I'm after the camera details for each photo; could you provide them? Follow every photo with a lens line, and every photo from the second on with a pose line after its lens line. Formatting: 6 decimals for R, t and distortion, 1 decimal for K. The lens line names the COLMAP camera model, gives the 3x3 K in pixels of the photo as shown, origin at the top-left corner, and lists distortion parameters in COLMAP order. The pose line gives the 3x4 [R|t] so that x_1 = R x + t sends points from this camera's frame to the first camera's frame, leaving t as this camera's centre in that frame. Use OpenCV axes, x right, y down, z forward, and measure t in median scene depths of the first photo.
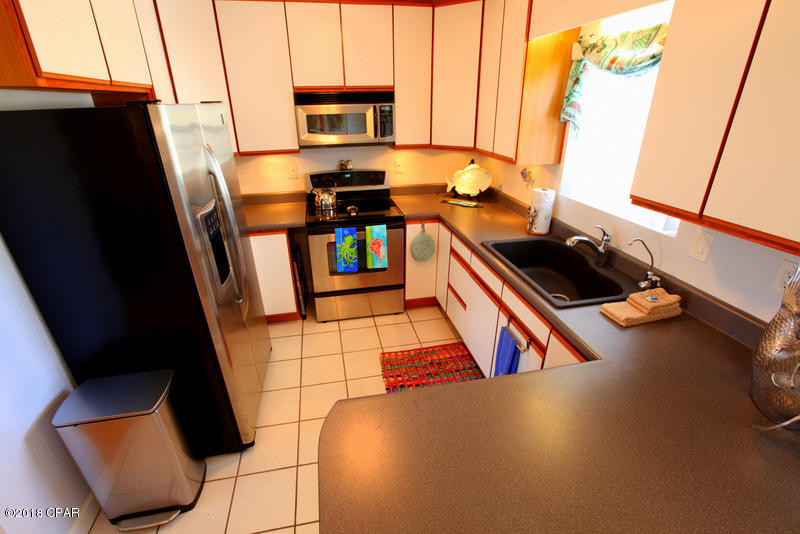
lens RADIAL K [[387.5, 0, 400.0], [0, 387.5, 267.0], [0, 0, 1]] dist [-0.040965, 0.000239]
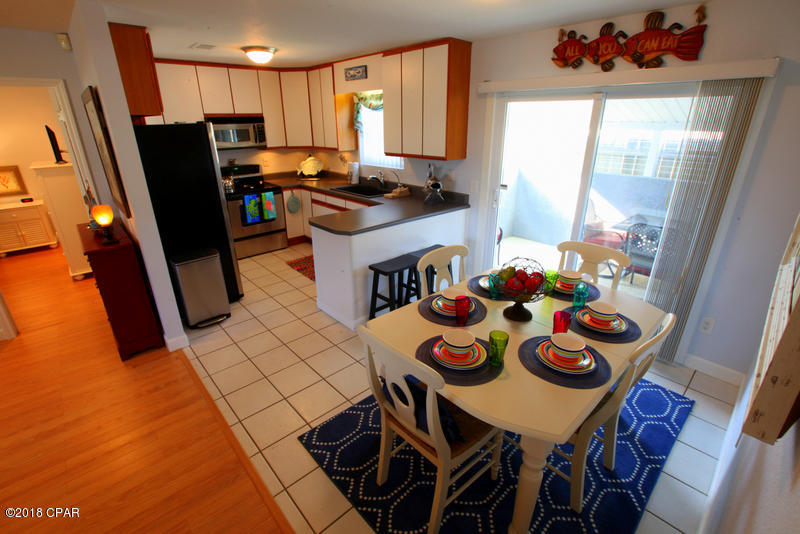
lens RADIAL K [[368.4, 0, 400.0], [0, 368.4, 267.0], [0, 0, 1]] dist [-0.001947, -0.000010]
pose [[0.868693, -0.188794, 0.457963, -0.368787], [0.202967, 0.979009, 0.018592, 0.316812], [-0.451860, 0.076801, 0.888777, -0.736447]]
